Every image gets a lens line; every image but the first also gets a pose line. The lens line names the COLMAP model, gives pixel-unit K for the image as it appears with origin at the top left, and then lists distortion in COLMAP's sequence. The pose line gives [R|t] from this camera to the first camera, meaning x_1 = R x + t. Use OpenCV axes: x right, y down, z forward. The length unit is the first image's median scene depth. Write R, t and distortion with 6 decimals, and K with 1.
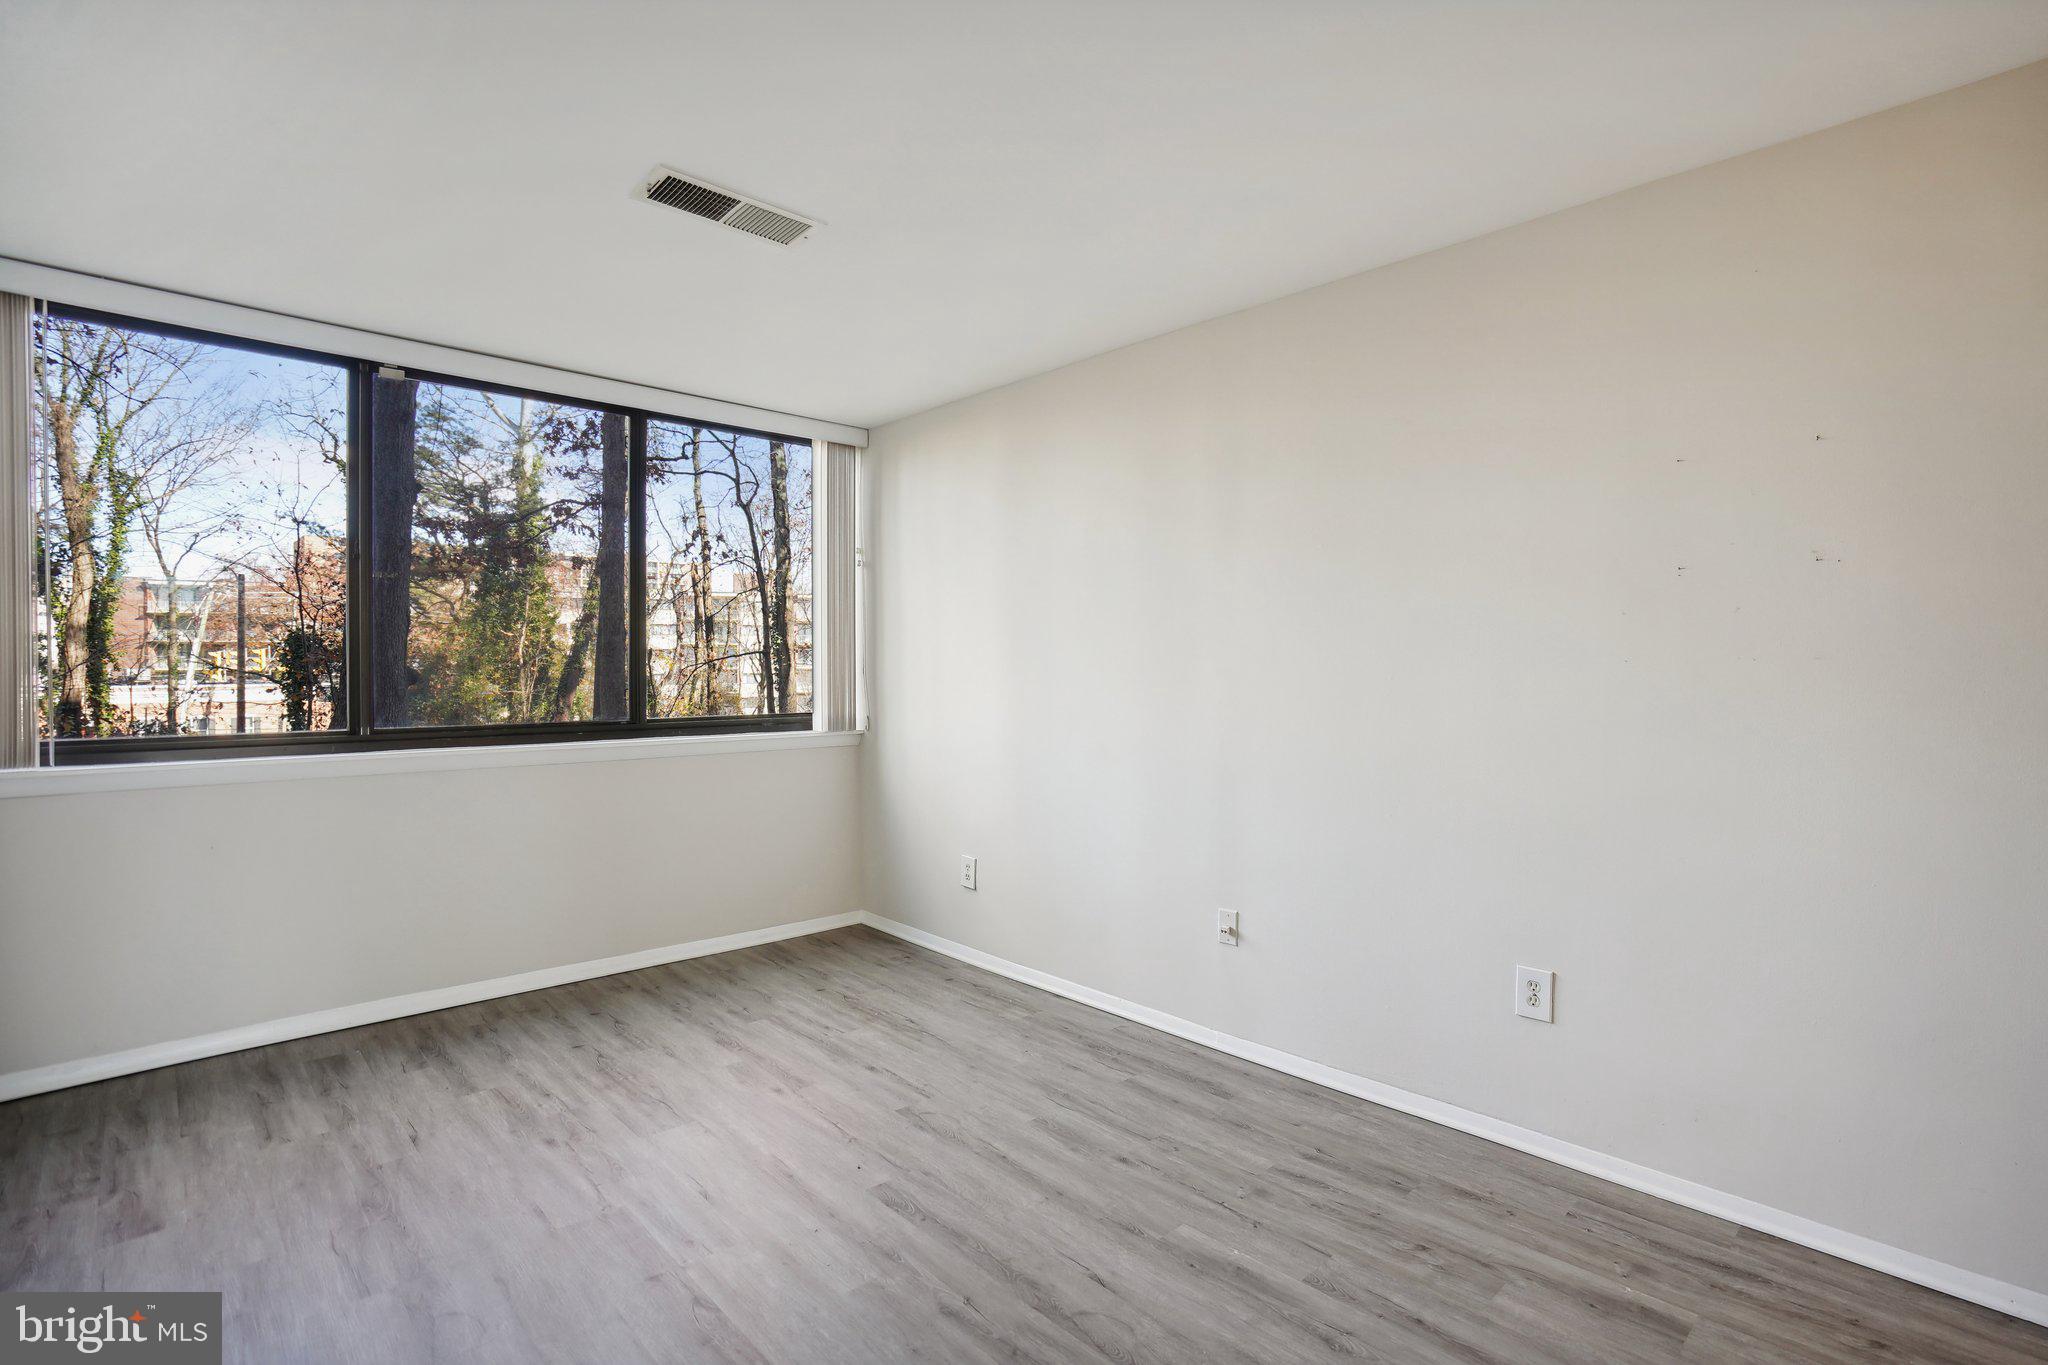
lens RADIAL K [[971.4, 0, 1038.0], [0, 971.4, 669.7], [0, 0, 1]] dist [-0.062356, 0.025394]
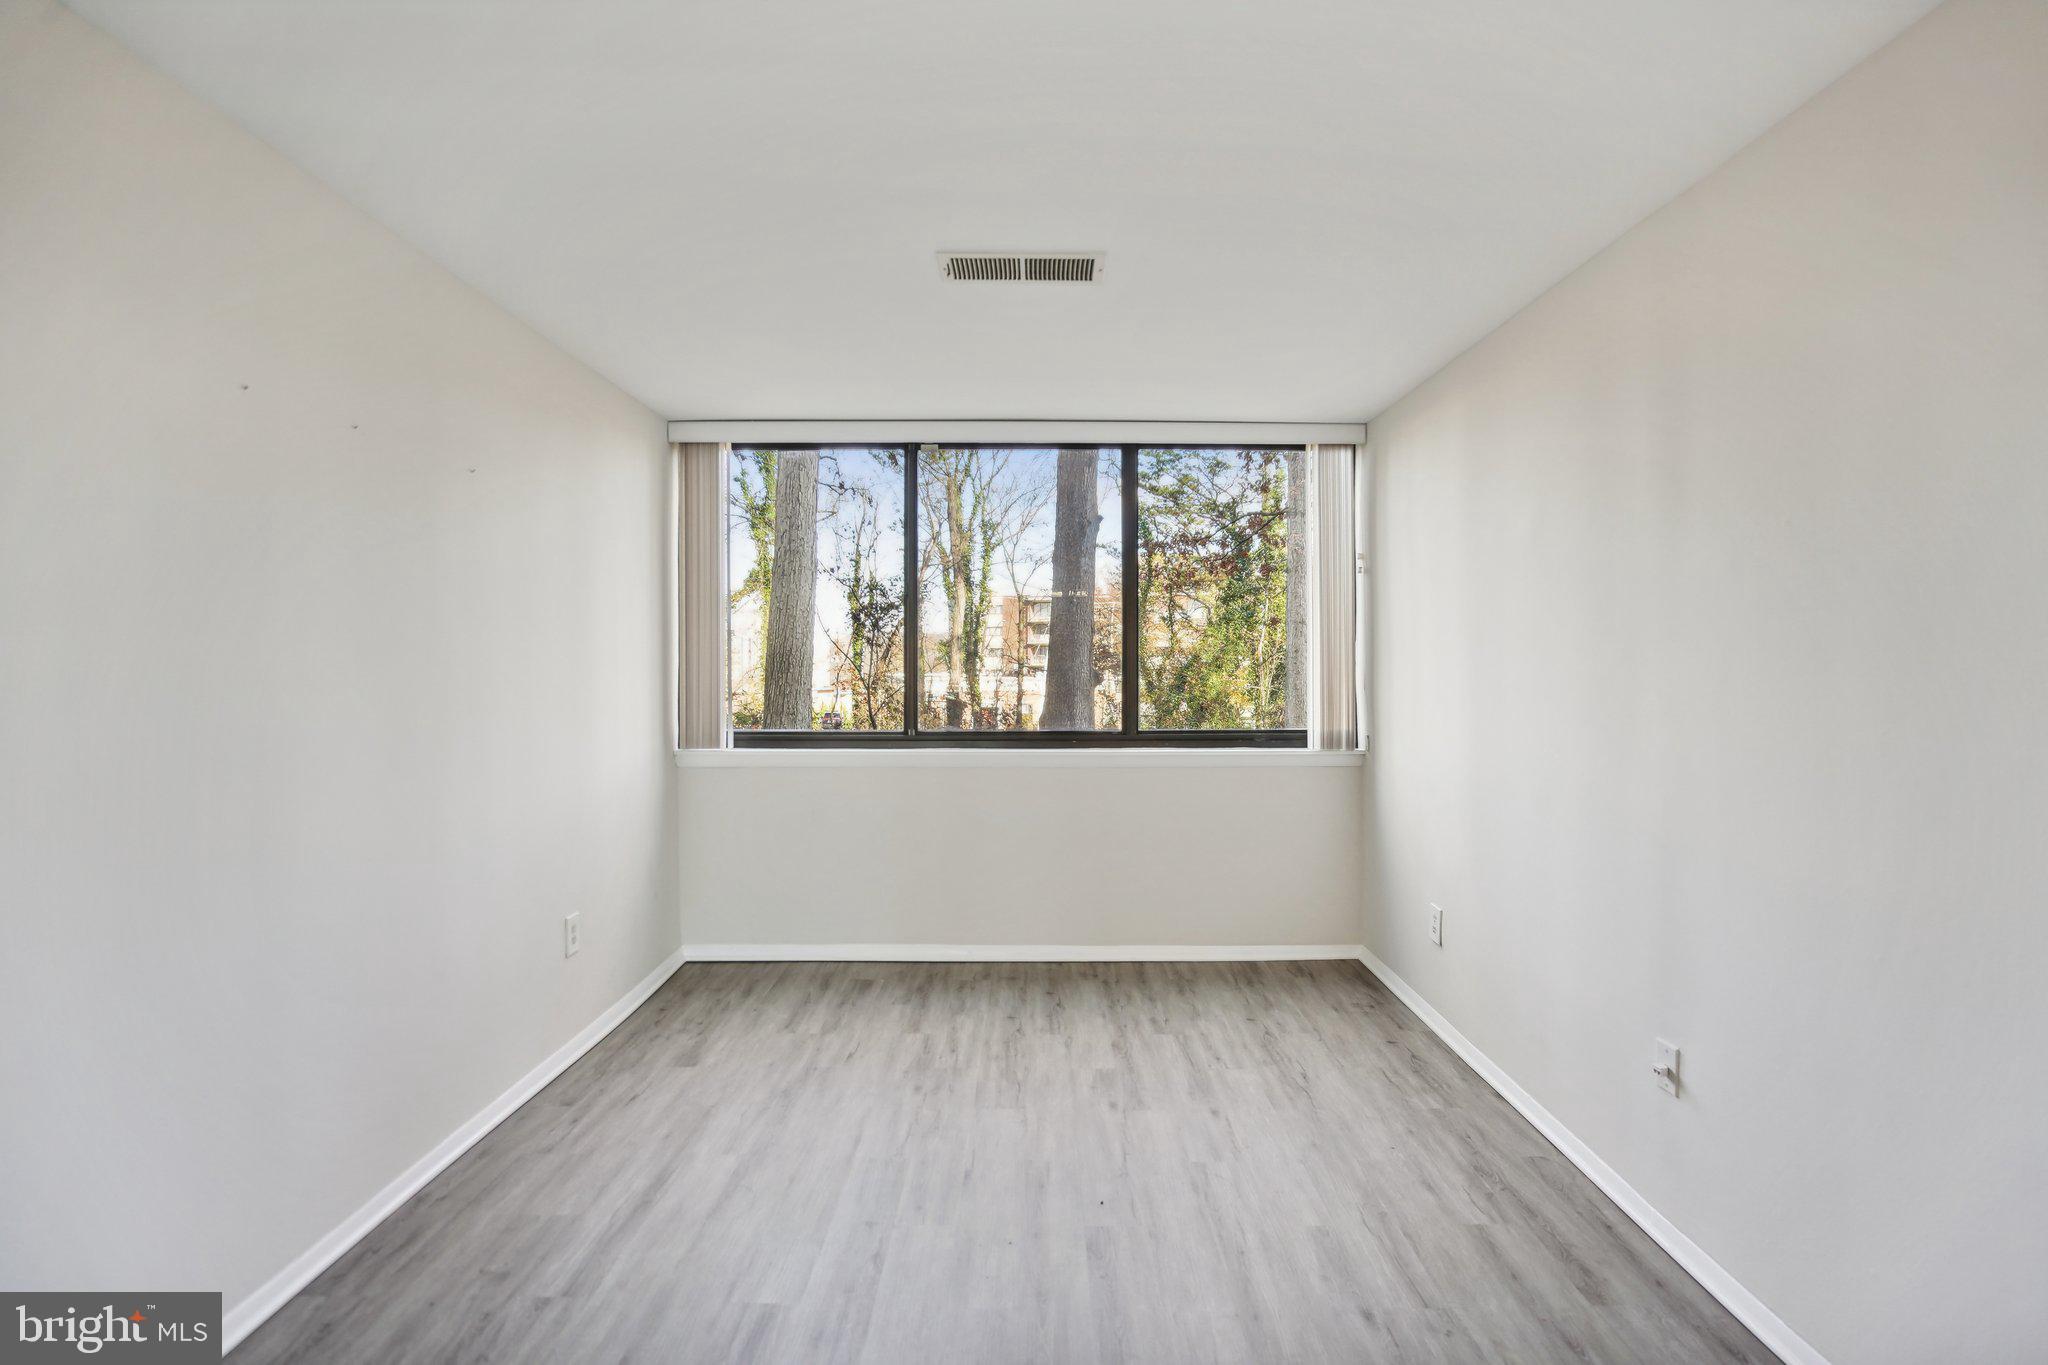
lens RADIAL K [[977.1, 0, 1037.9], [0, 977.1, 665.8], [0, 0, 1]] dist [-0.069155, 0.034872]
pose [[0.725834, 0.002221, -0.687867, 0.350693], [-0.001365, 0.999997, 0.001789, -0.030192], [0.687869, -0.000360, 0.725835, 0.180681]]
